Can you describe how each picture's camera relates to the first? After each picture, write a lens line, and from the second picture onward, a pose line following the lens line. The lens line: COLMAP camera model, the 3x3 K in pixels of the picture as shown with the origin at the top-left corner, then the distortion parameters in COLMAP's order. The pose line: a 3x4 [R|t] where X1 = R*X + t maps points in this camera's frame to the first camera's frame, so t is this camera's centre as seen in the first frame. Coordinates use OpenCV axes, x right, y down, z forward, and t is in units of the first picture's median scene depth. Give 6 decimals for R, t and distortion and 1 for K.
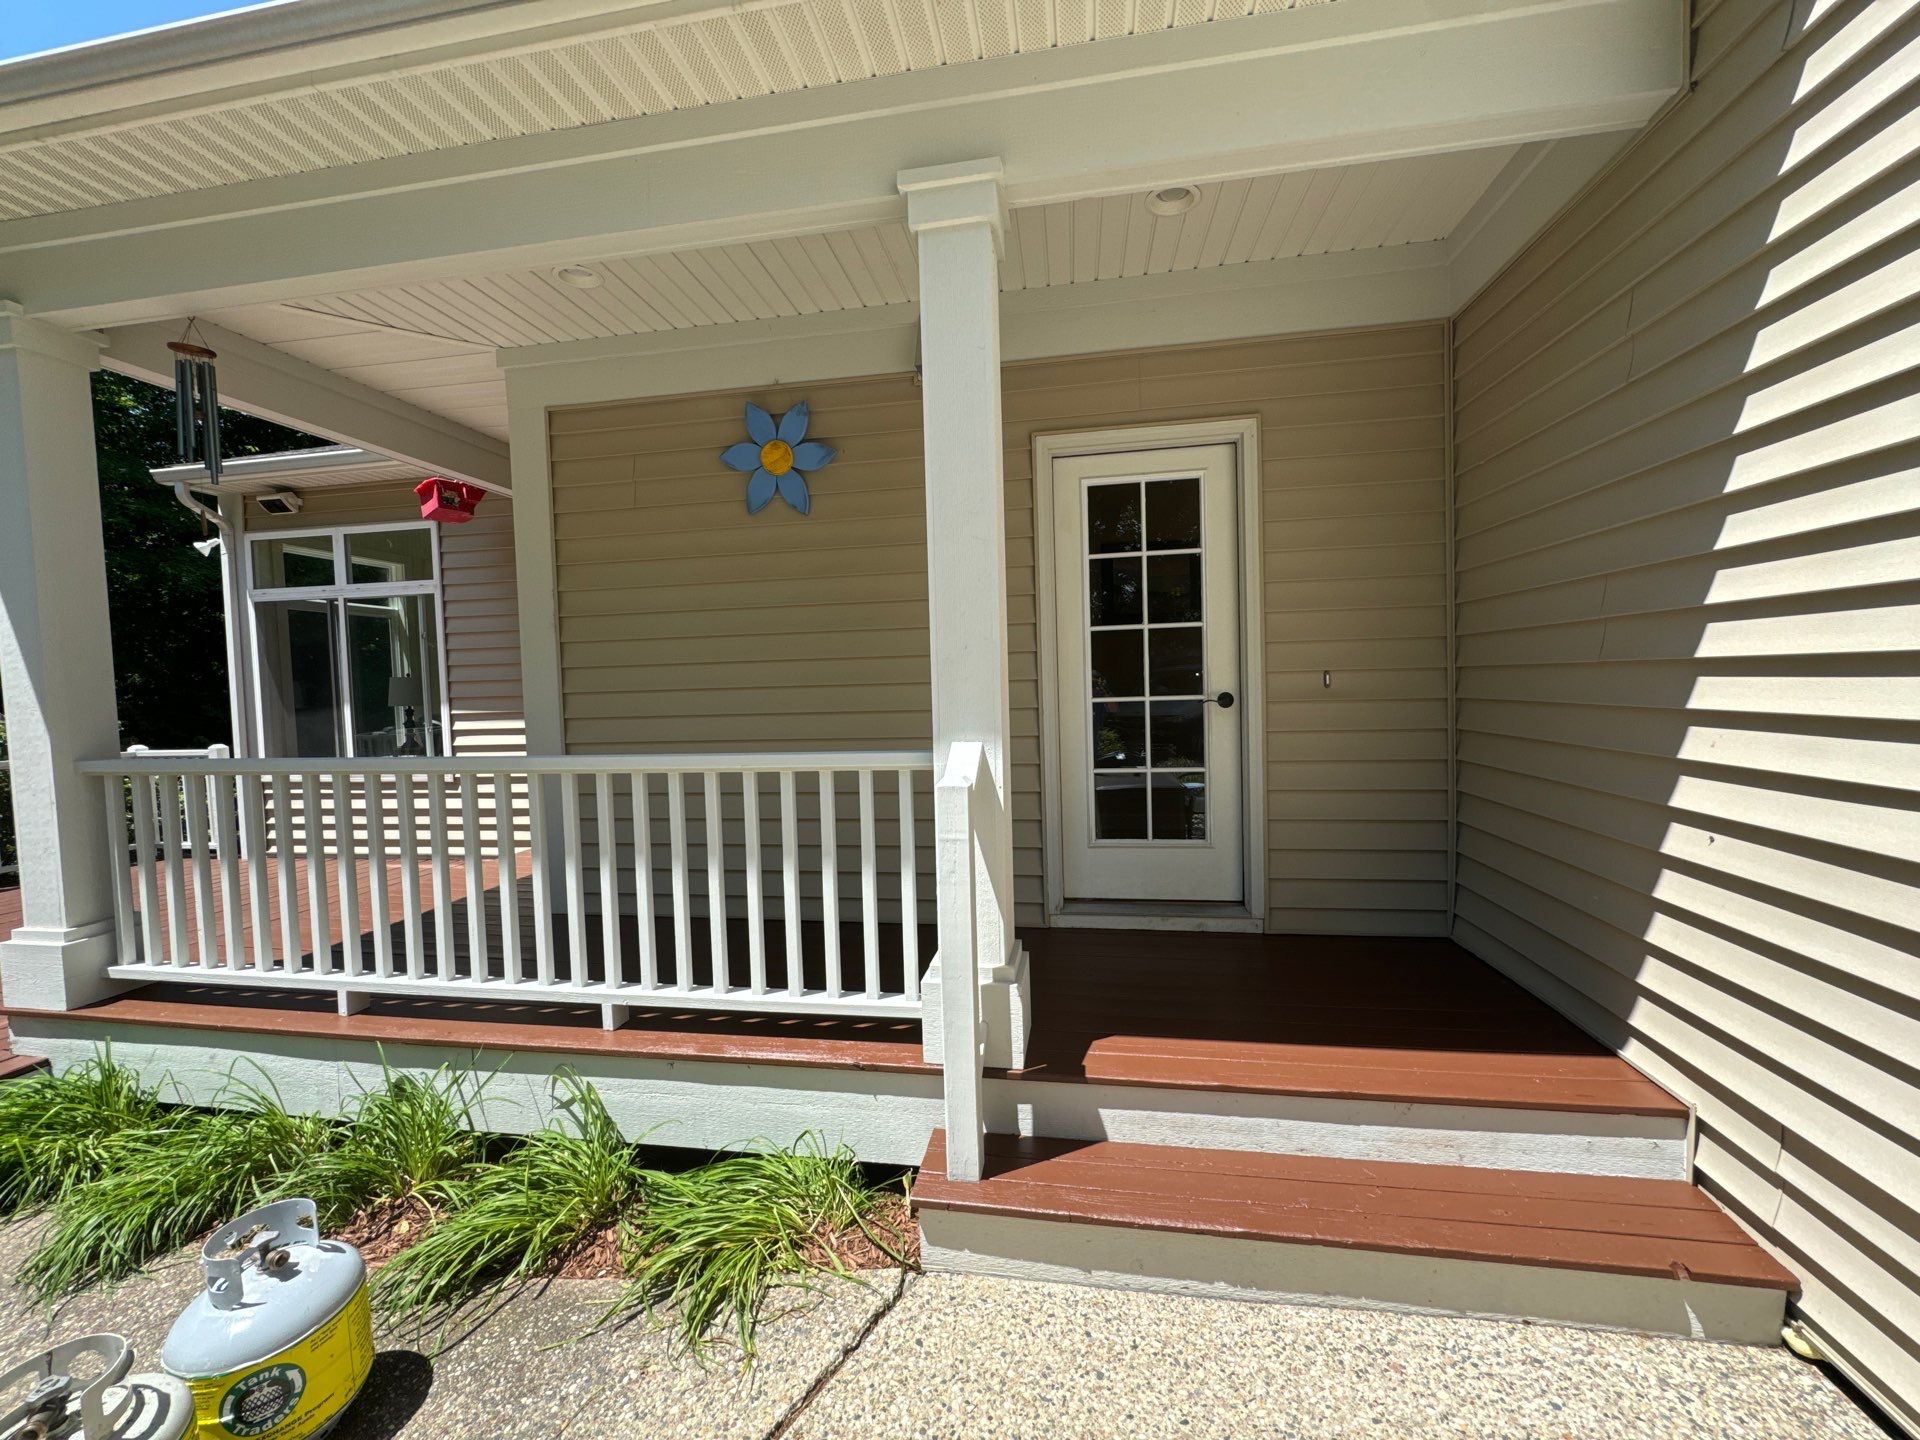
lens RADIAL K [[765.9, 0, 952.8], [0, 765.9, 717.8], [0, 0, 1]] dist [0.001166, 0.000525]
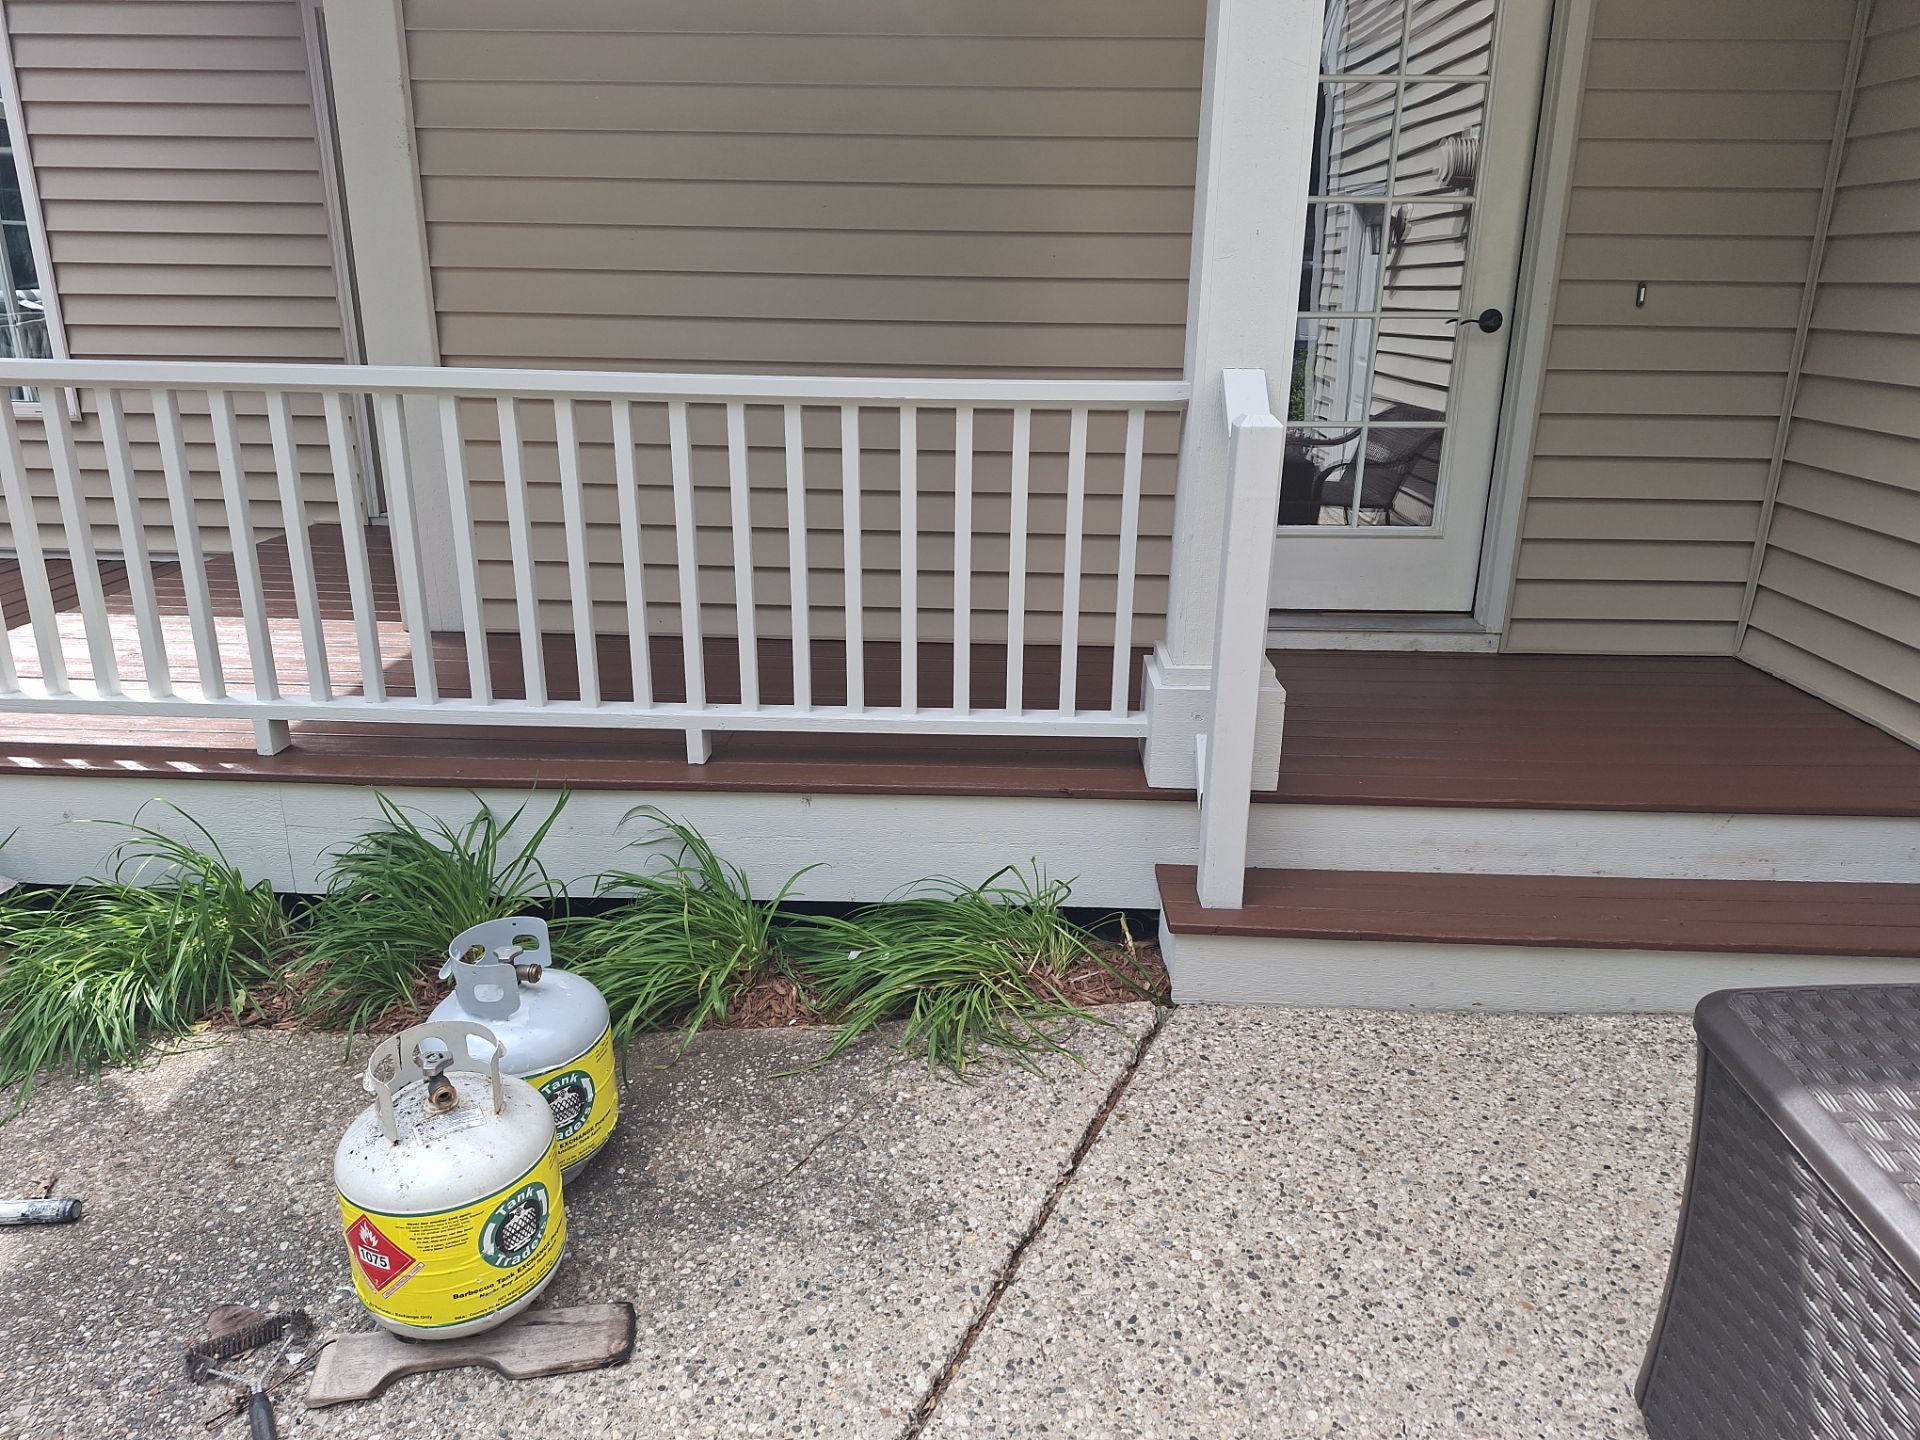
lens RADIAL K [[1346.6, 0, 947.9], [0, 1346.6, 718.5], [0, 0, 1]] dist [0.057954, -0.019423]
pose [[0.990286, -0.003650, 0.139000, -0.571328], [-0.033913, 0.963128, 0.266898, 0.017817], [-0.134849, -0.269019, 0.953648, -0.373420]]
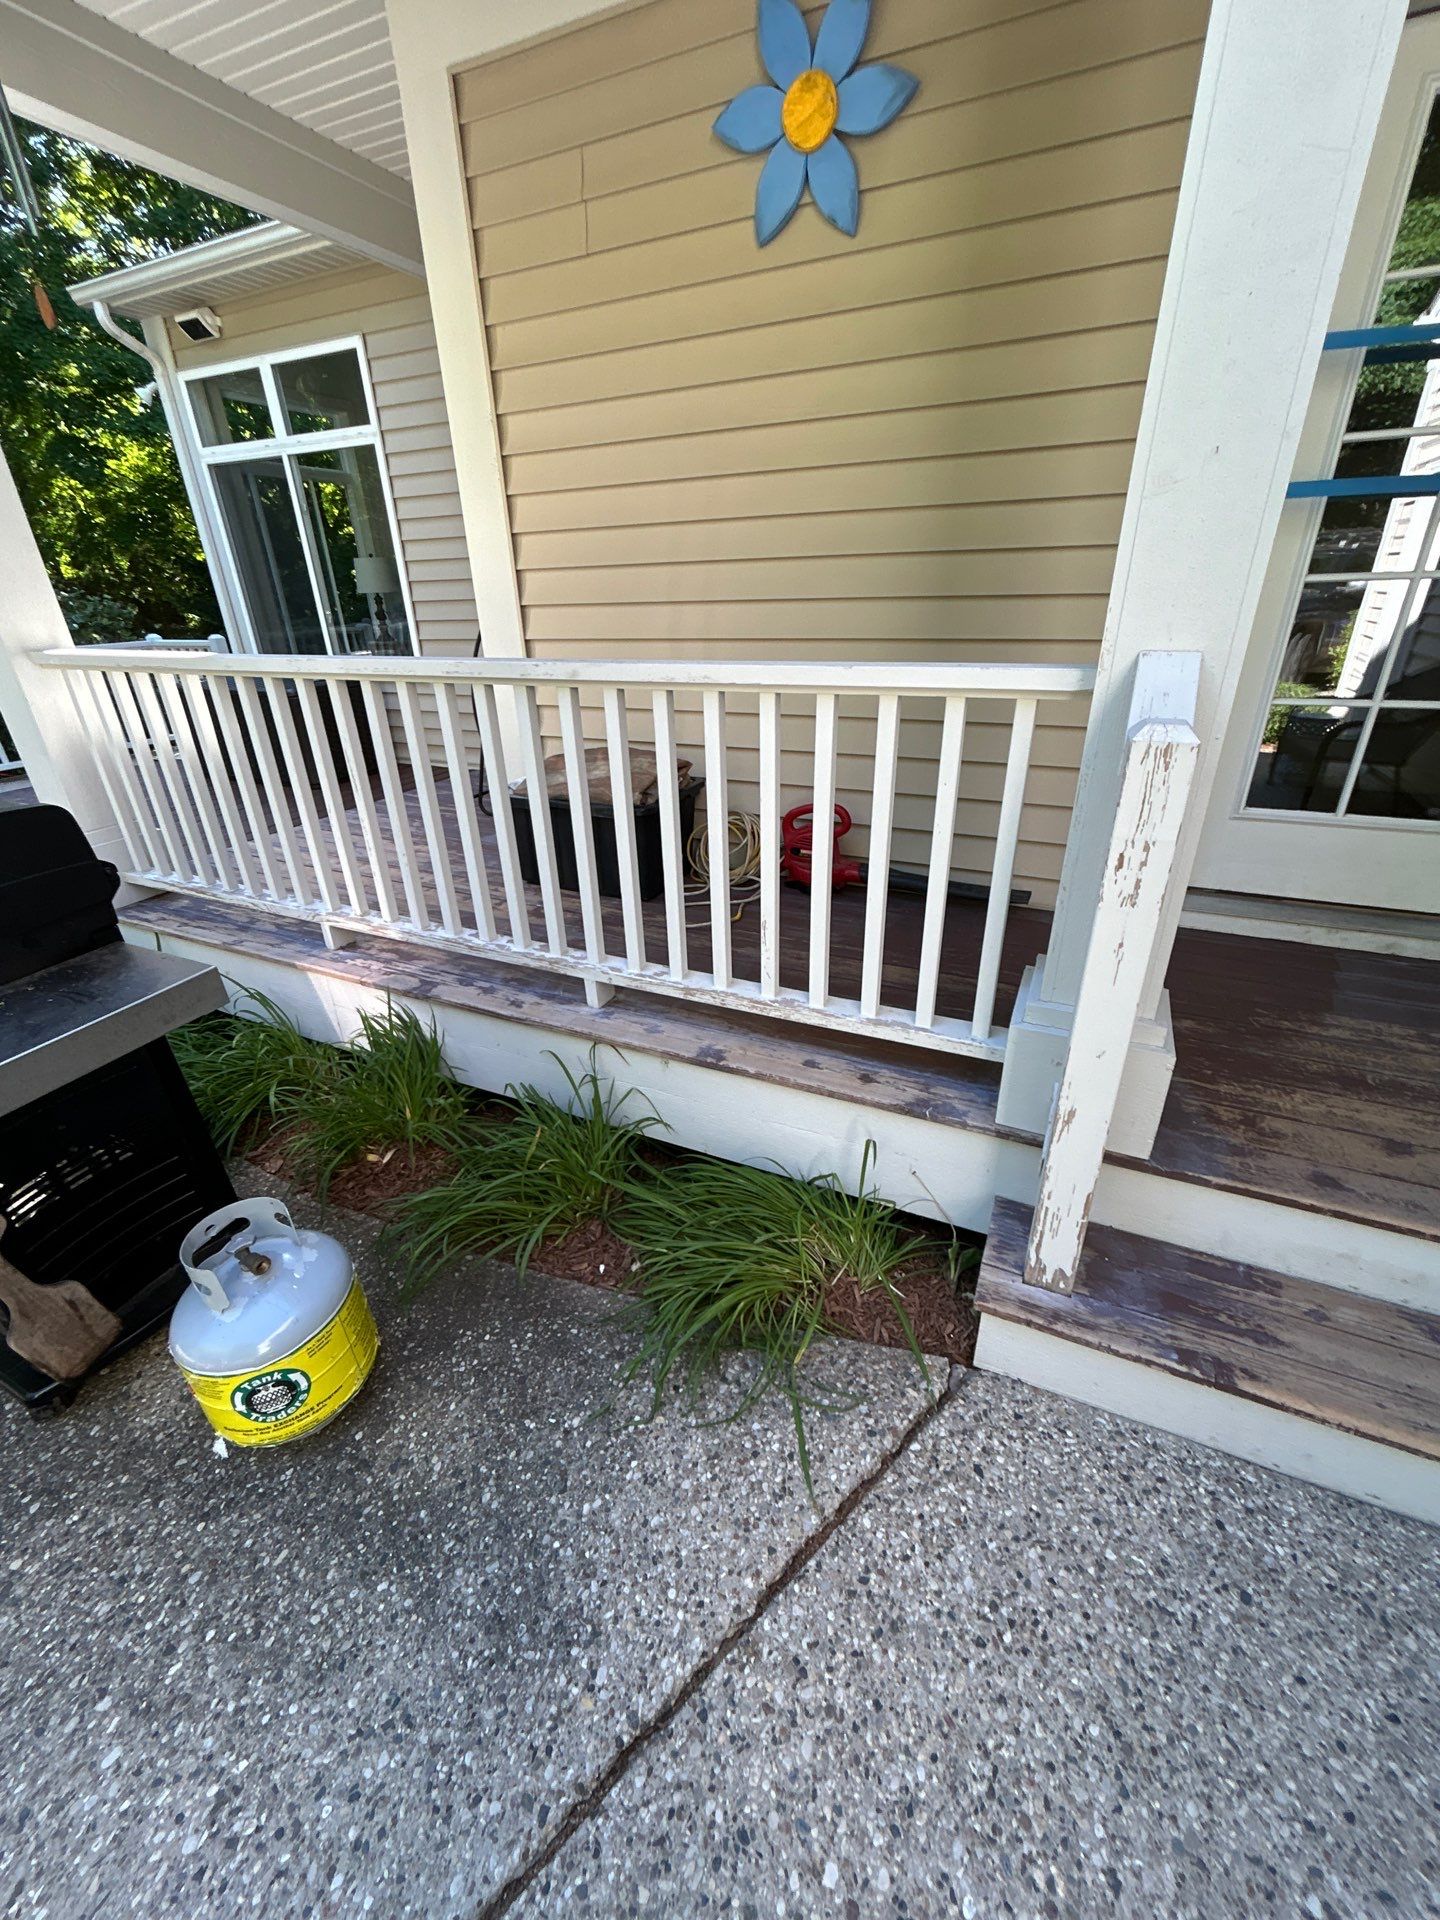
lens RADIAL K [[775.8, 0, 711.2], [0, 775.8, 955.3], [0, 0, 1]] dist [-0.002037, -0.000271]
pose [[0.964824, 0.114634, -0.236586, -0.184807], [-0.008518, 0.913084, 0.407681, 0.006599], [0.262758, -0.391326, 0.881943, 0.438967]]
